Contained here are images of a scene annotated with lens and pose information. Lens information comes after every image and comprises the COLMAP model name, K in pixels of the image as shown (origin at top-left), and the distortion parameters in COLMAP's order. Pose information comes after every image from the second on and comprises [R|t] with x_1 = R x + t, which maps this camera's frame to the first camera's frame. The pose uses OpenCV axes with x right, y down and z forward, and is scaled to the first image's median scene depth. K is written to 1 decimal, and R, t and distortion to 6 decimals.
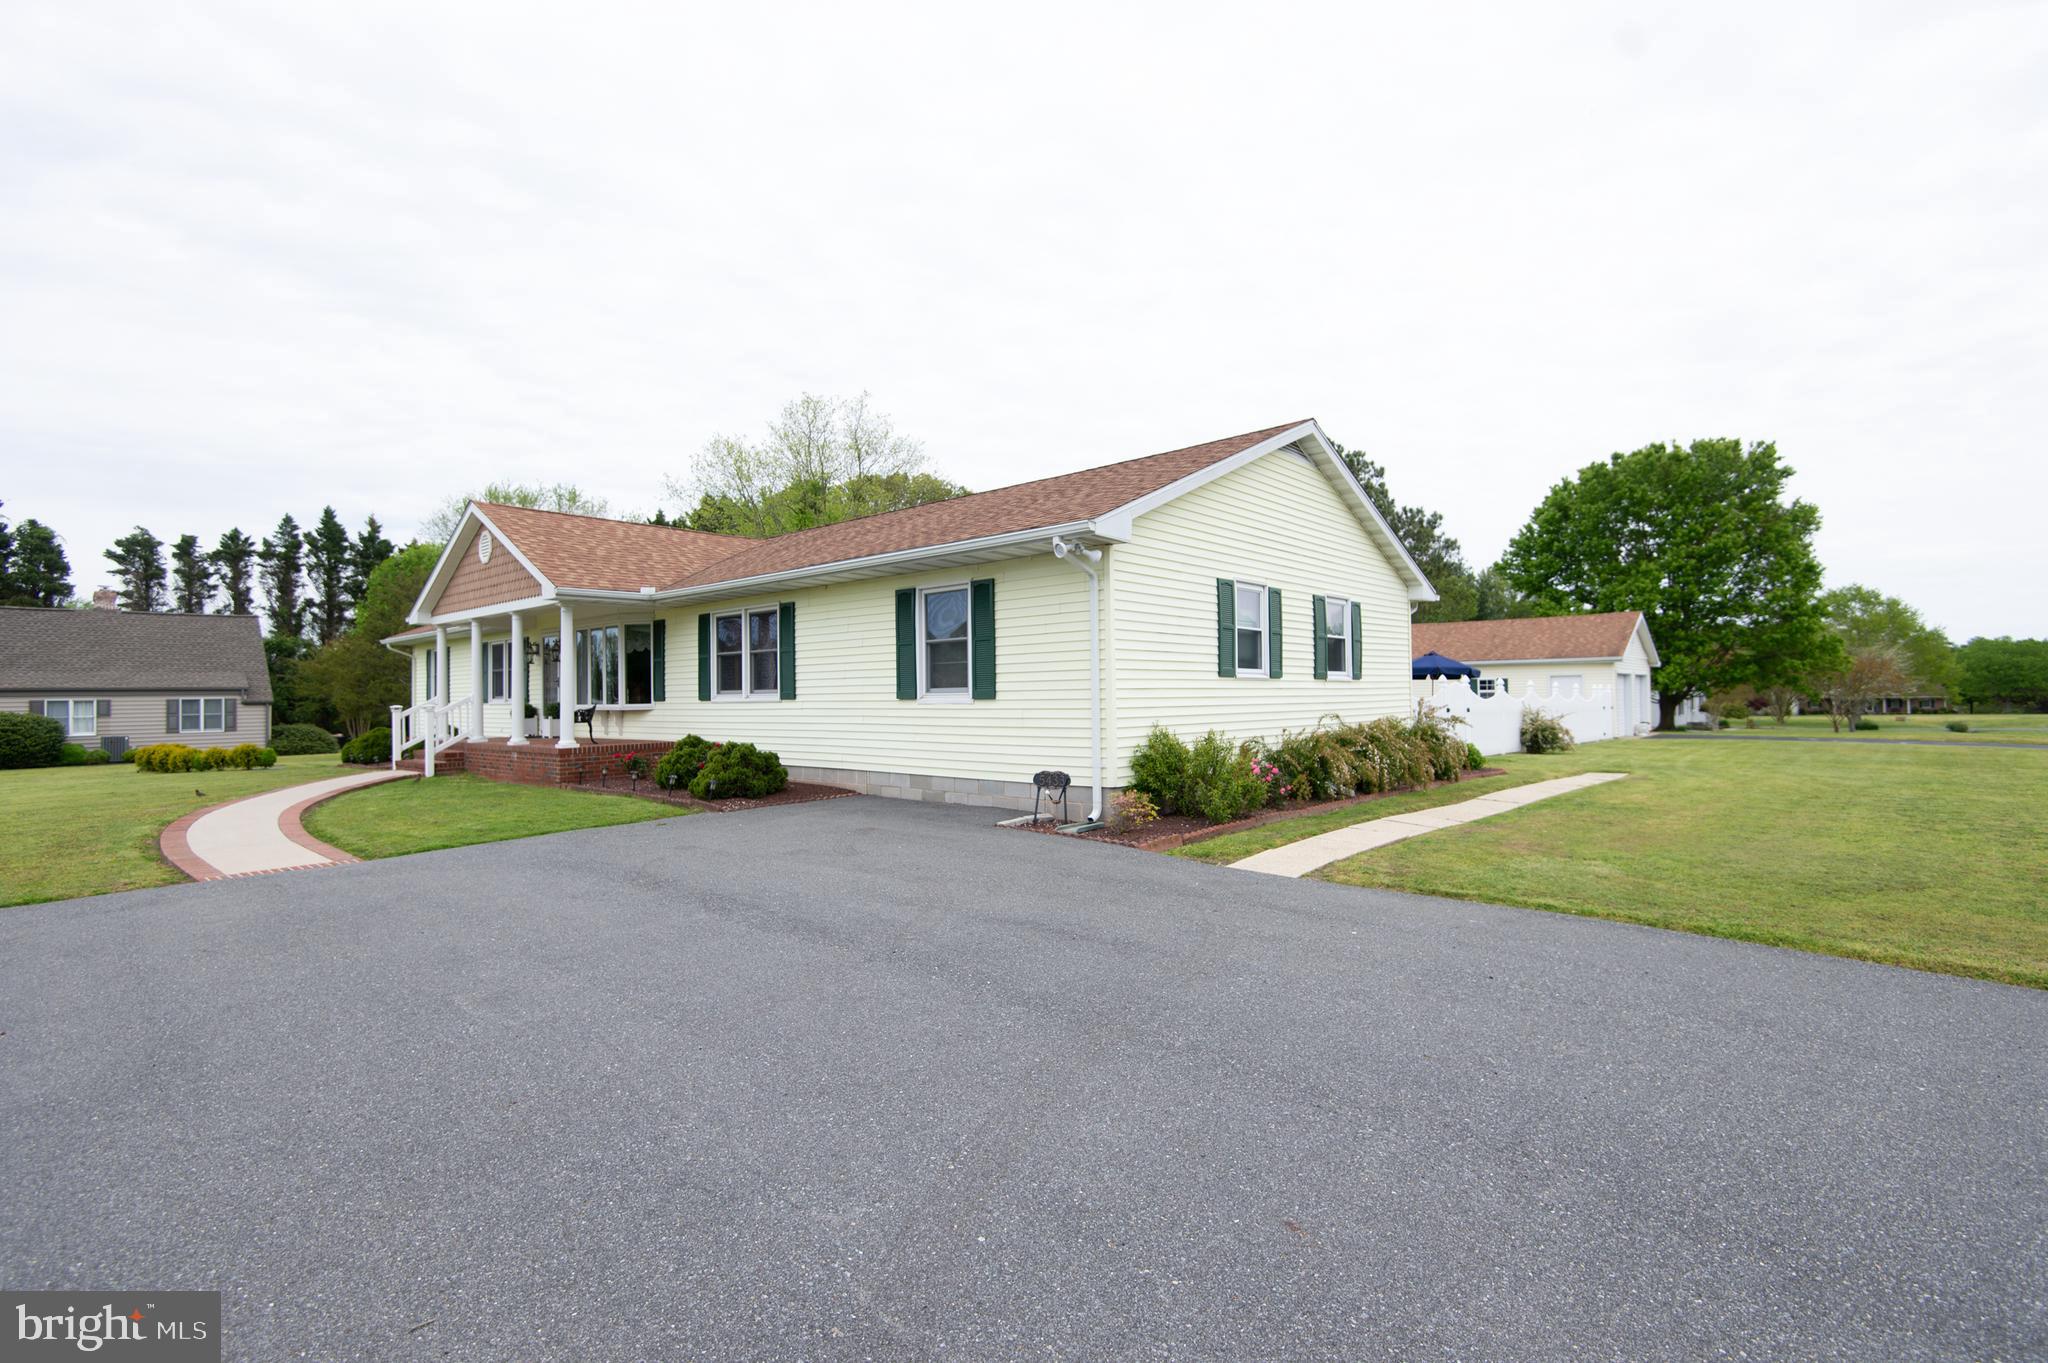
lens RADIAL K [[916.4, 0, 1027.0], [0, 916.4, 680.7], [0, 0, 1]] dist [0.039183, -0.026827]
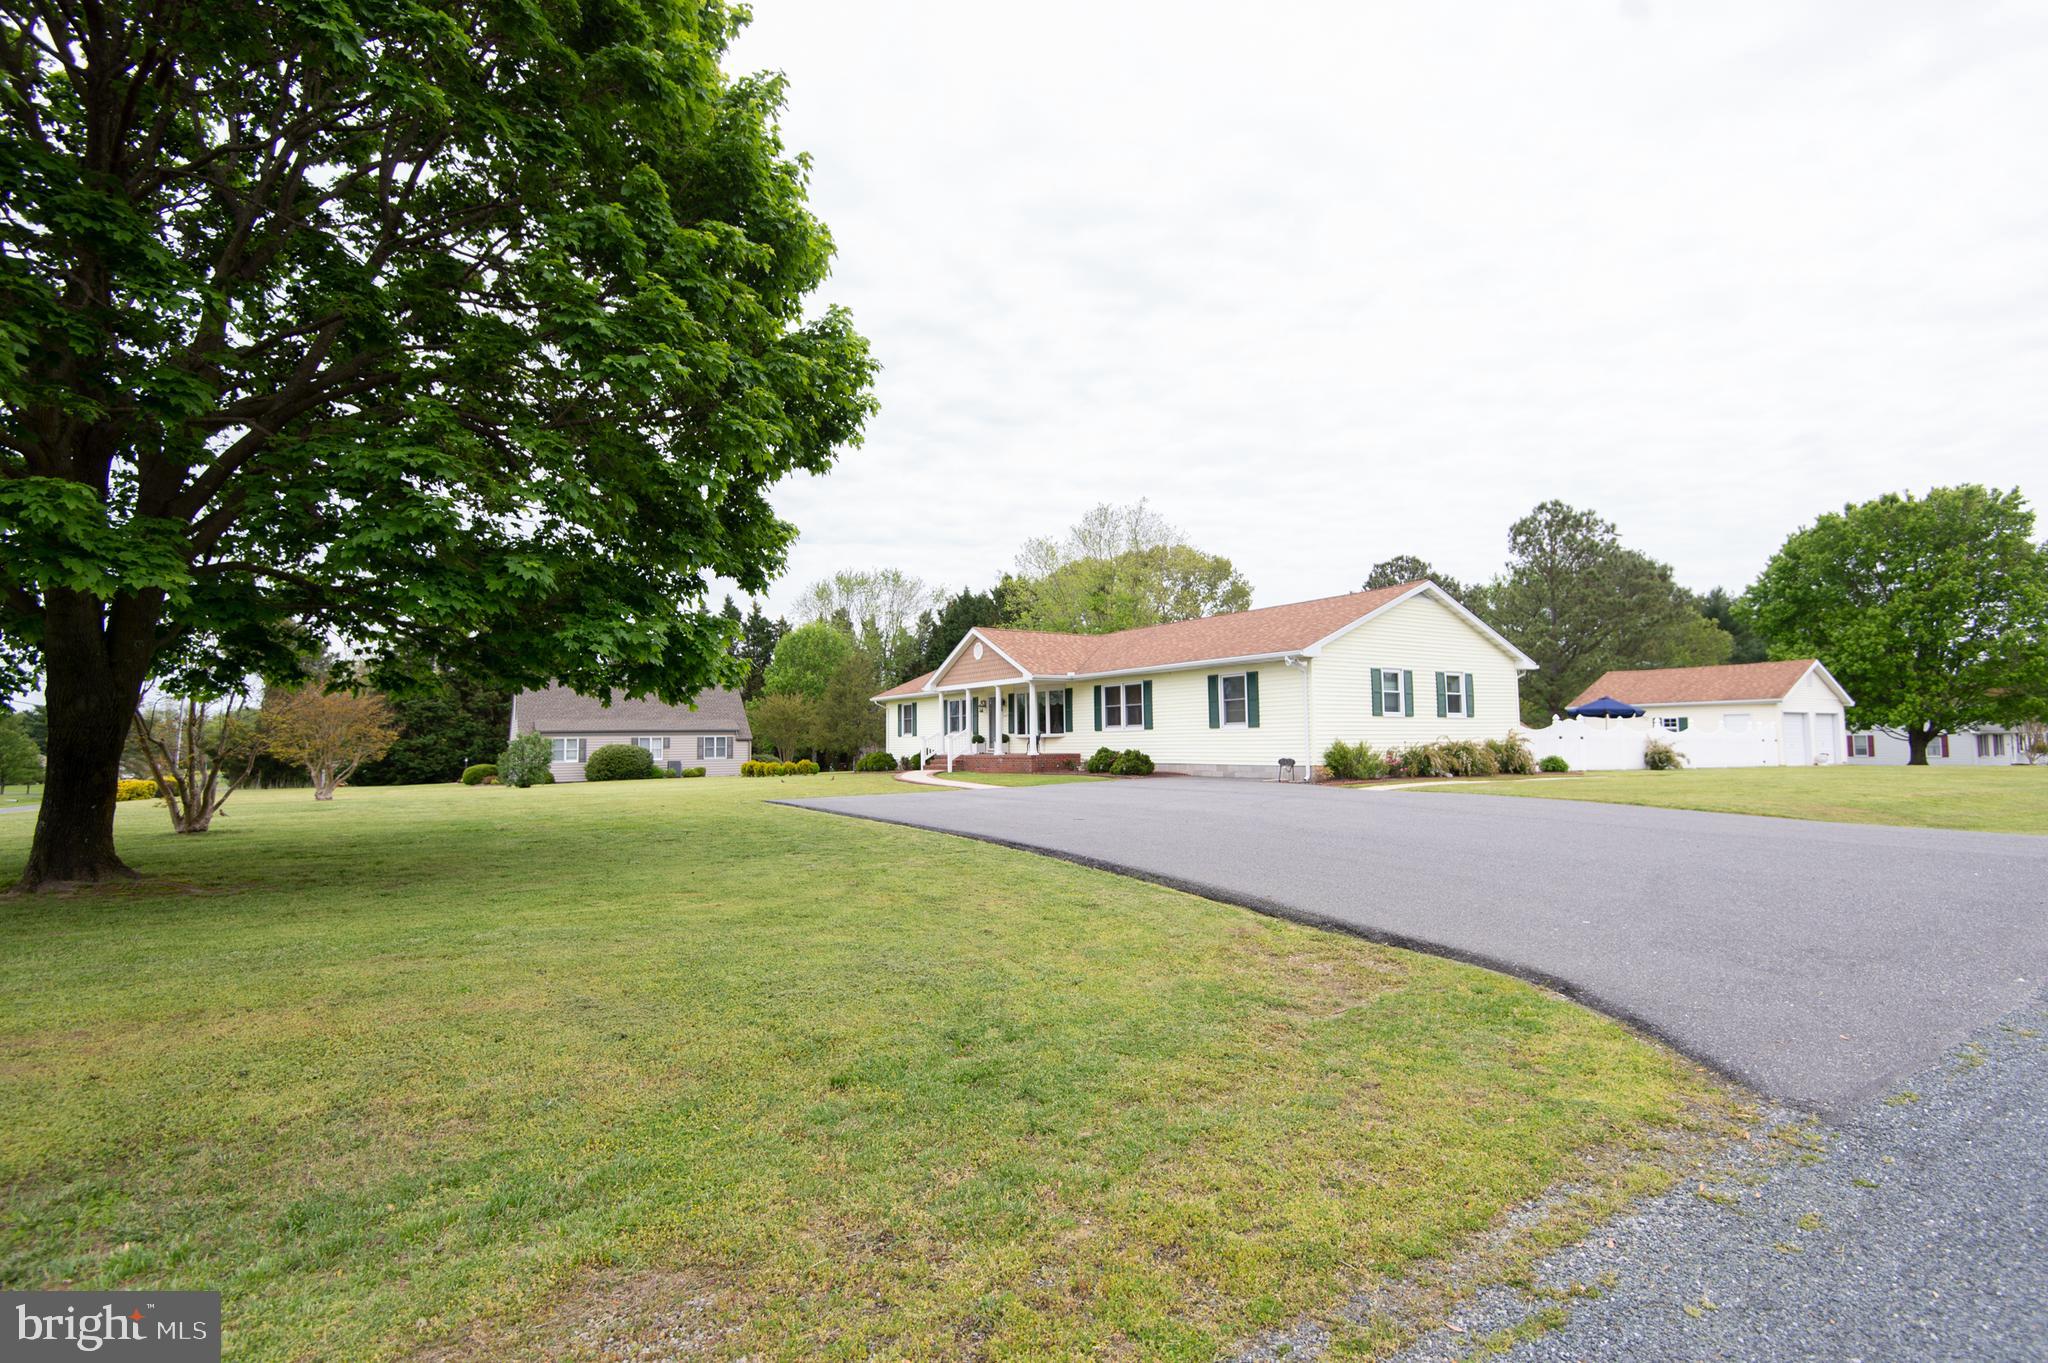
lens RADIAL K [[931.7, 0, 1024.0], [0, 931.7, 681.5], [0, 0, 1]] dist [0.039861, -0.032895]
pose [[0.965783, -0.017453, -0.258765, 0.000973], [0.005351, 0.998862, -0.047400, 0.009372], [0.259298, 0.044393, 0.964777, -0.840174]]
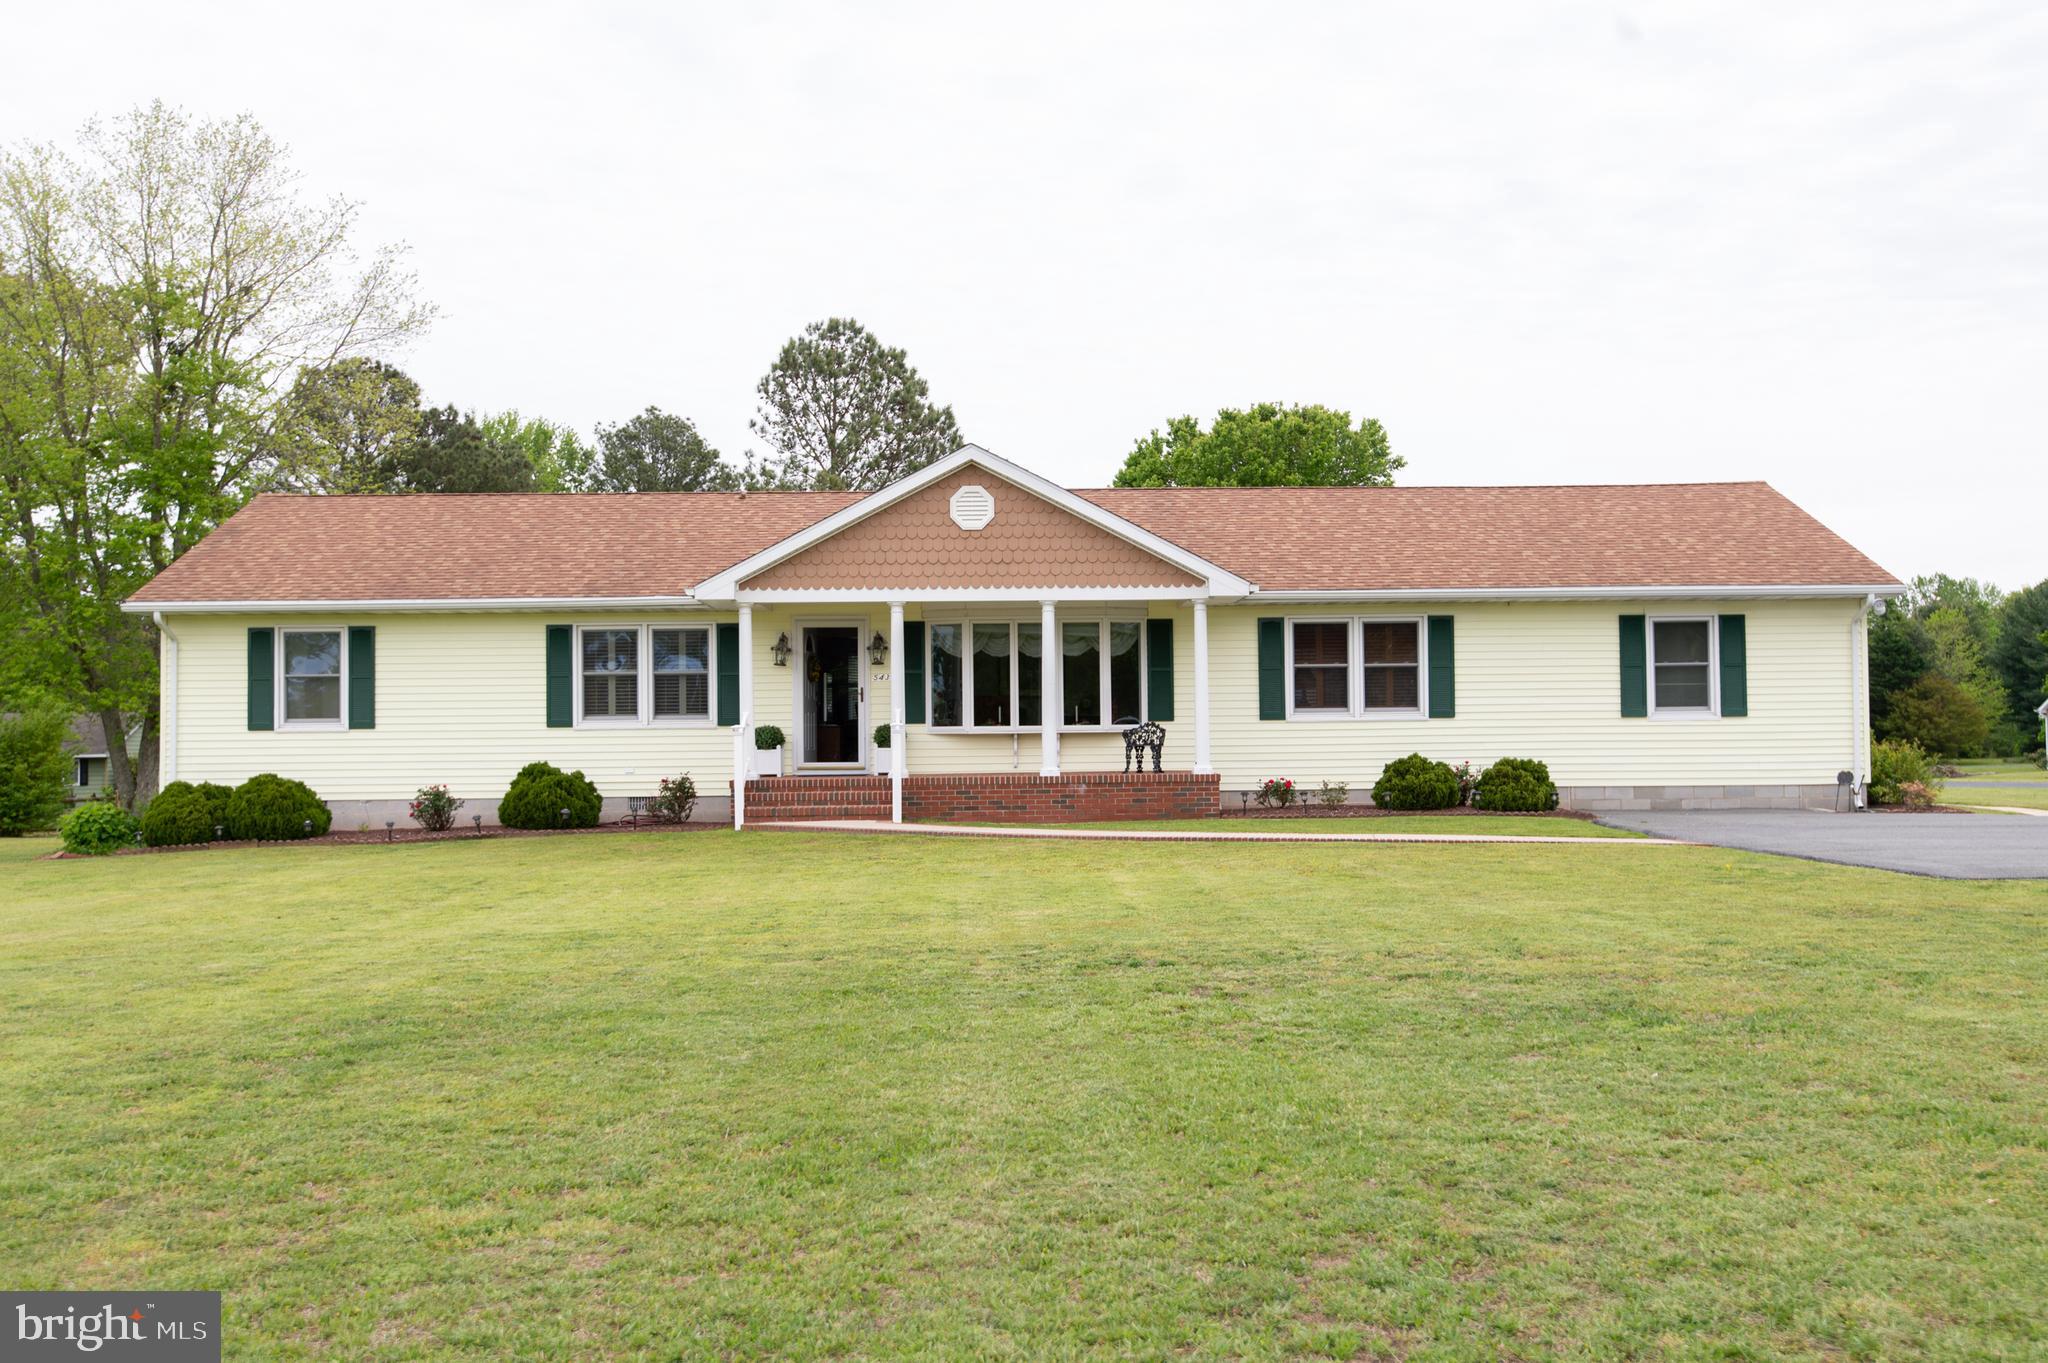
lens RADIAL K [[1997.8, 0, 1024.0], [0, 1997.8, 681.5], [0, 0, 1]] dist [0.001164, 0.000091]
pose [[0.754106, 0.024160, 0.656308, -1.618950], [-0.009757, 0.999625, -0.025586, 0.033487], [-0.656680, 0.012891, 0.754059, -0.223840]]
